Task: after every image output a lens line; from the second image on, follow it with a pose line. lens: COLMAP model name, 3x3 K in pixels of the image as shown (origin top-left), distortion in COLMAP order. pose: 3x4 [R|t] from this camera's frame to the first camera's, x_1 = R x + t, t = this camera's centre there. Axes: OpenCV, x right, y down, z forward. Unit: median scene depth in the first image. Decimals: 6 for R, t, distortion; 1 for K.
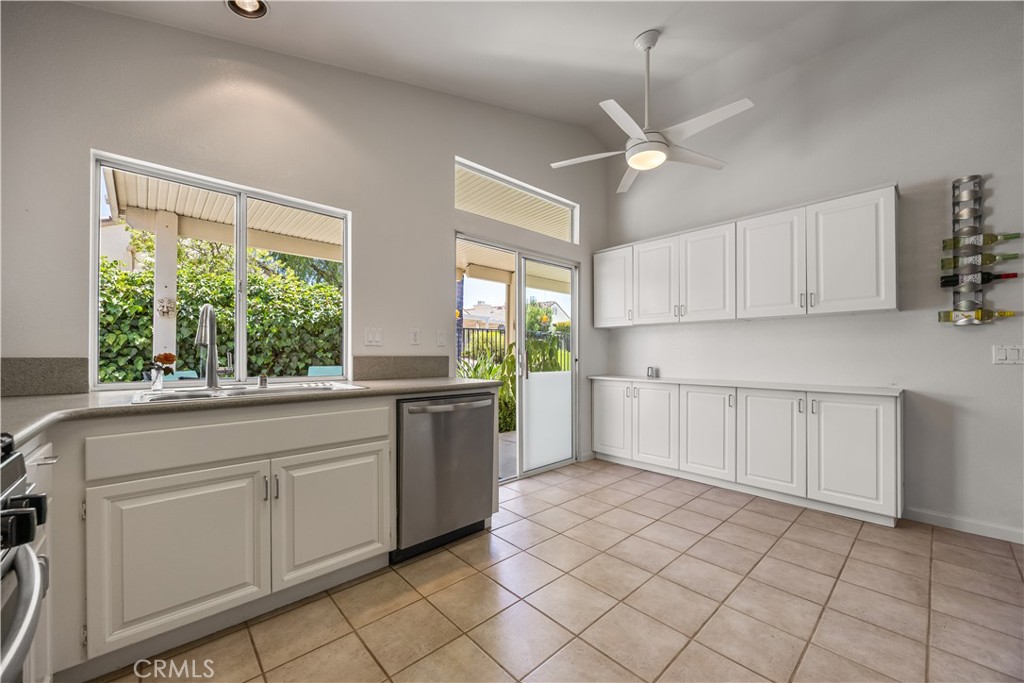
lens RADIAL K [[392.3, 0, 516.6], [0, 392.3, 350.1], [0, 0, 1]] dist [-0.001058, -0.001057]
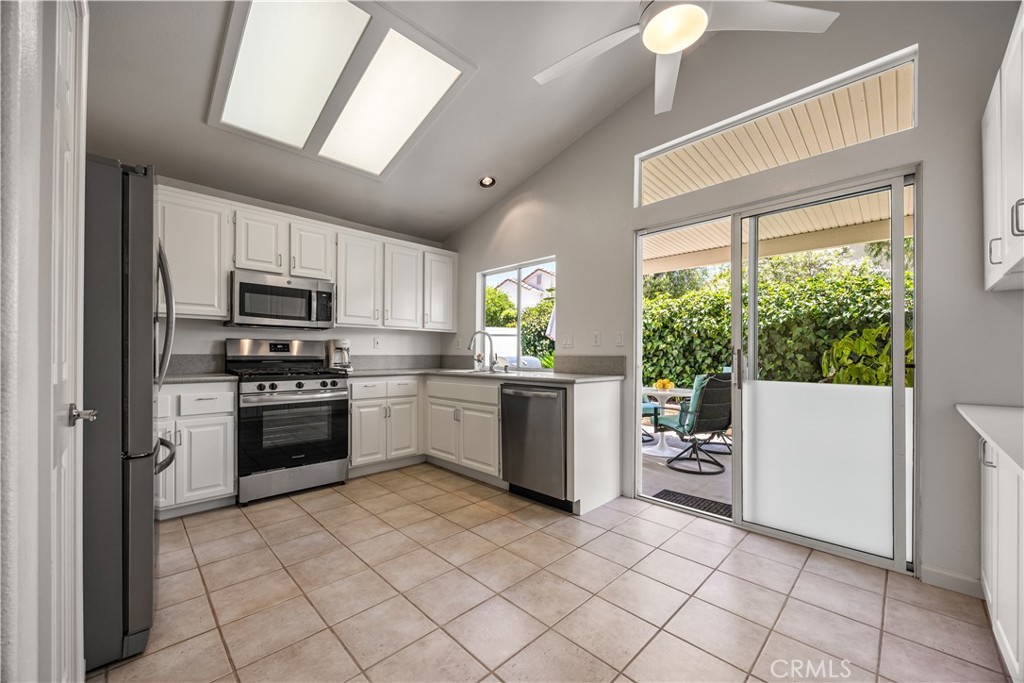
lens RADIAL K [[392.3, 0, 516.7], [0, 392.3, 351.2], [0, 0, 1]] dist [-0.001058, -0.001057]
pose [[0.043059, -0.010576, -0.999017, 0.737449], [0.006269, 0.999927, -0.010316, 0.010358], [0.999053, -0.005818, 0.043122, 0.583009]]
